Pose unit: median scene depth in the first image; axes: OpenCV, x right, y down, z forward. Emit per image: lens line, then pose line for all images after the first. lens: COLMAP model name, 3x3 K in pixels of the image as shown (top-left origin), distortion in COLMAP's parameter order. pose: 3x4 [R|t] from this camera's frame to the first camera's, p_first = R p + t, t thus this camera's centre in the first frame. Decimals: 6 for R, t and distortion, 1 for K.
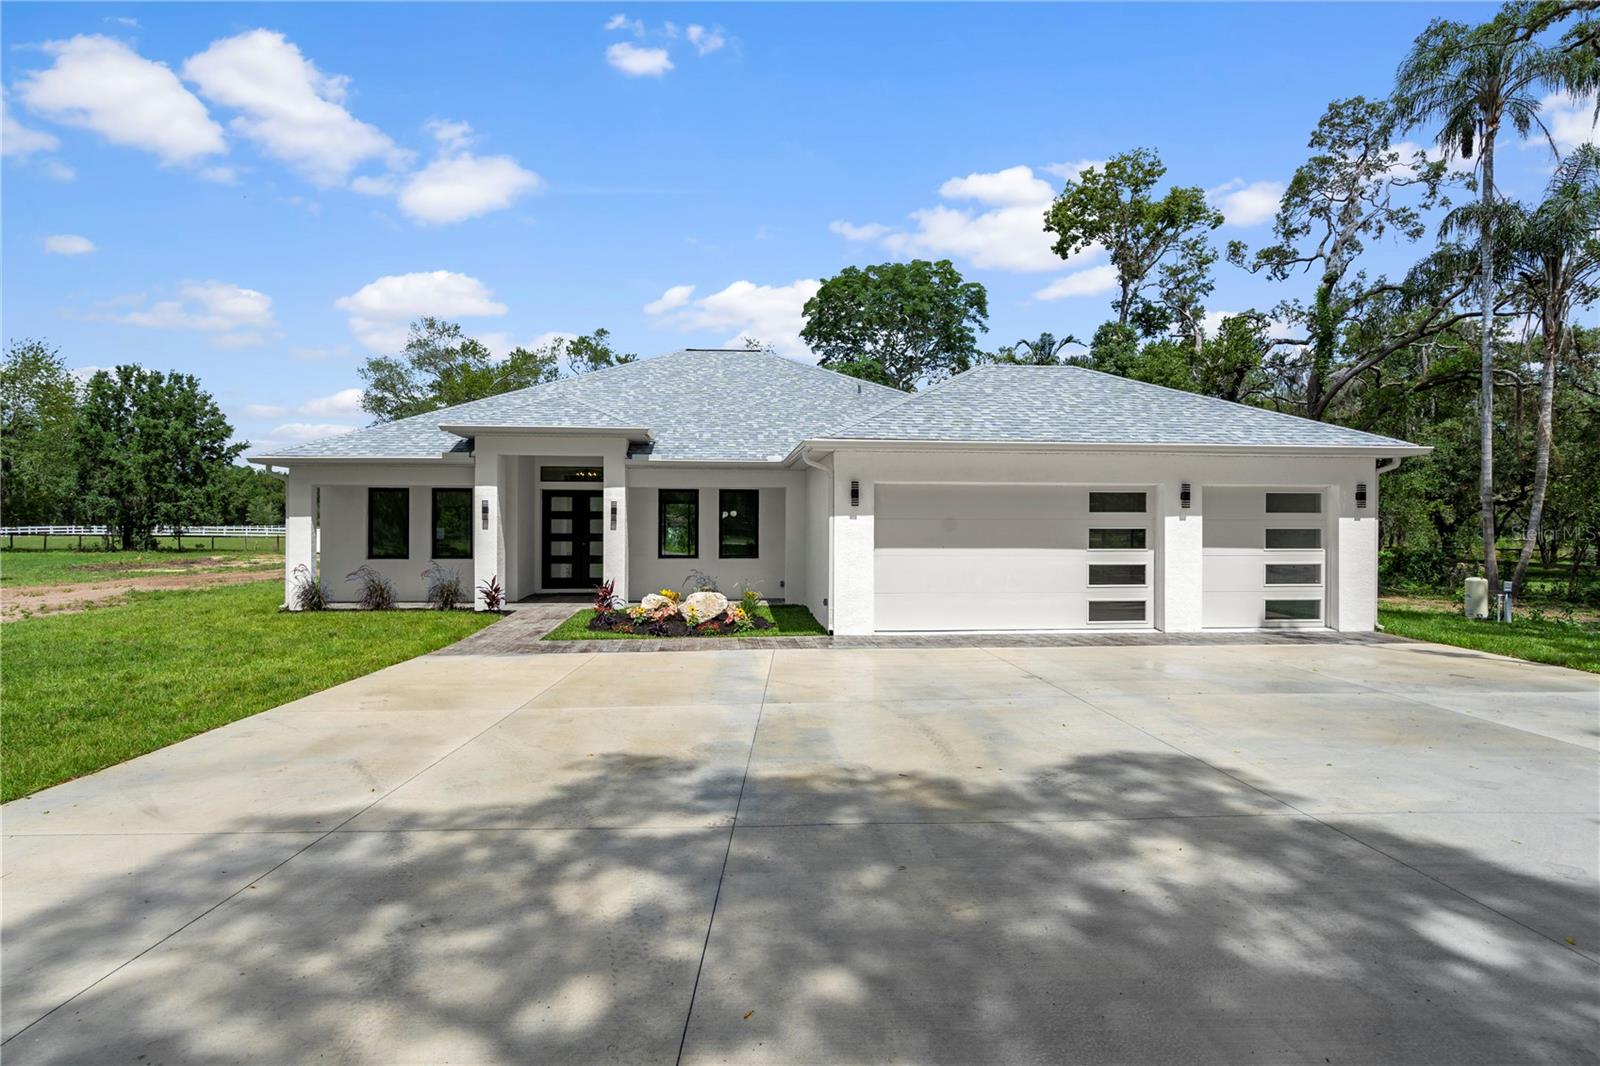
lens RADIAL K [[787.8, 0, 800.0], [0, 787.8, 533.0], [0, 0, 1]] dist [0.004570, 0.000241]
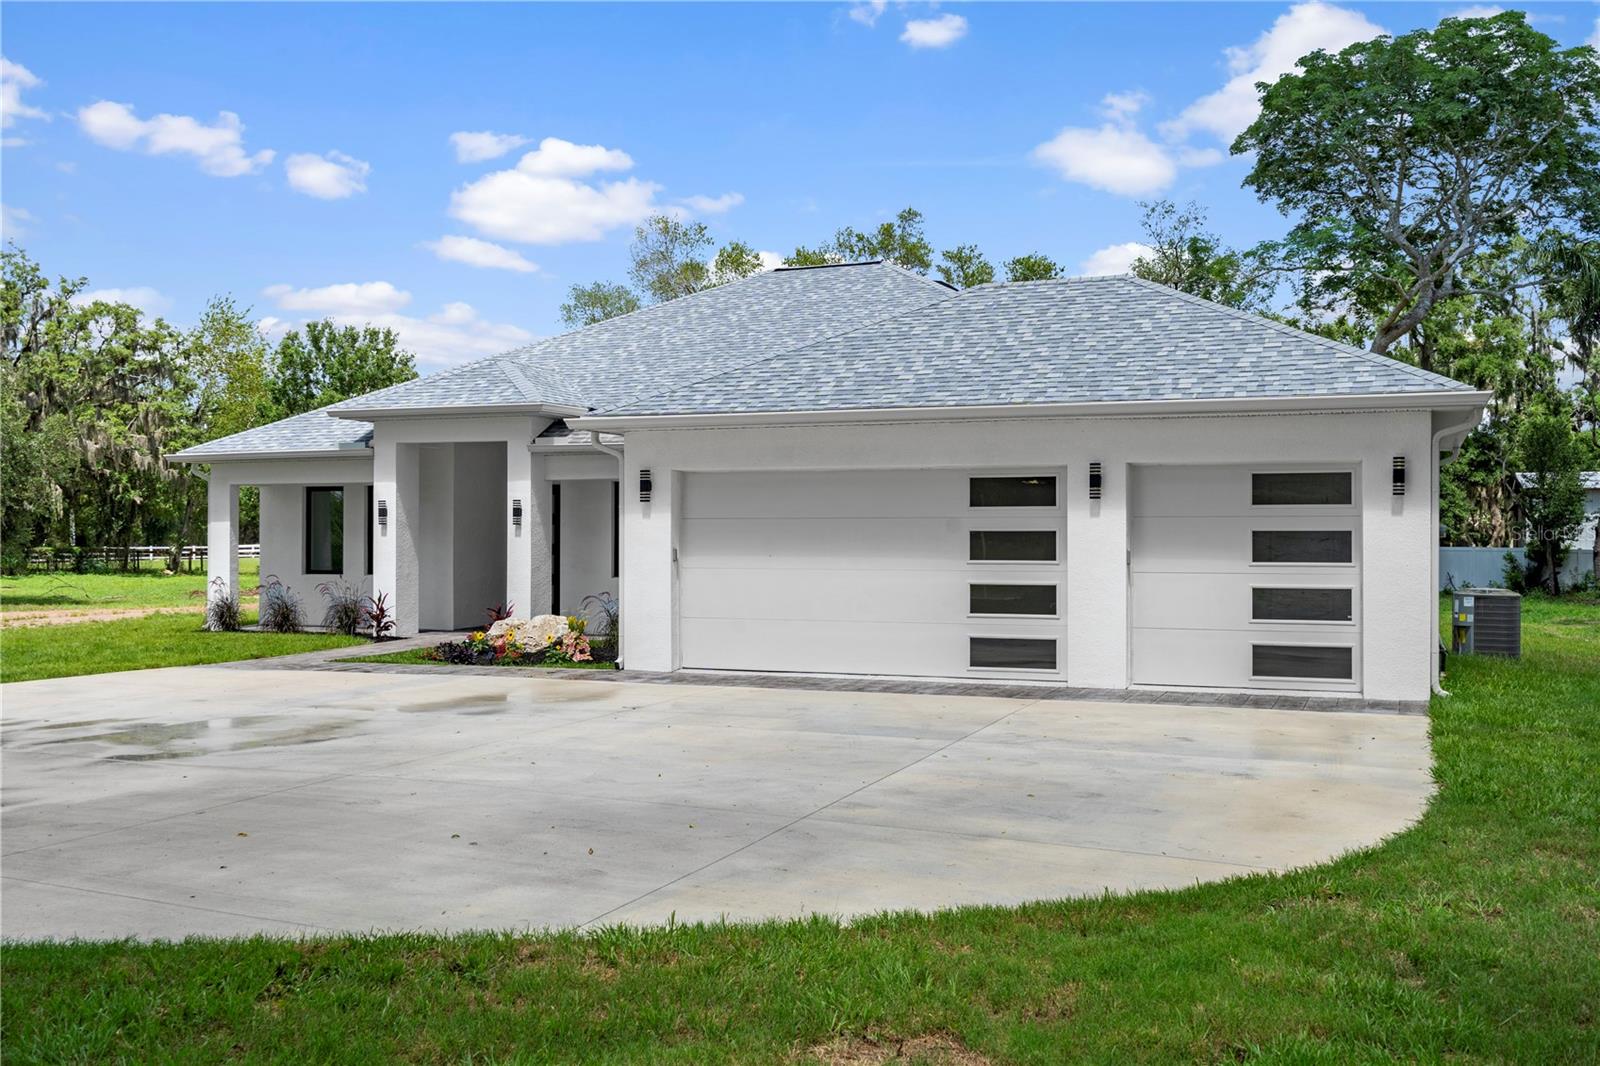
lens RADIAL K [[1462.1, 0, 800.0], [0, 1462.1, 533.0], [0, 0, 1]] dist [0.009354, 0.005796]
pose [[0.901509, -0.003894, -0.432742, 0.627421], [-0.001841, 0.999916, -0.012833, 0.010389], [0.432756, 0.012366, 0.901426, -0.162743]]
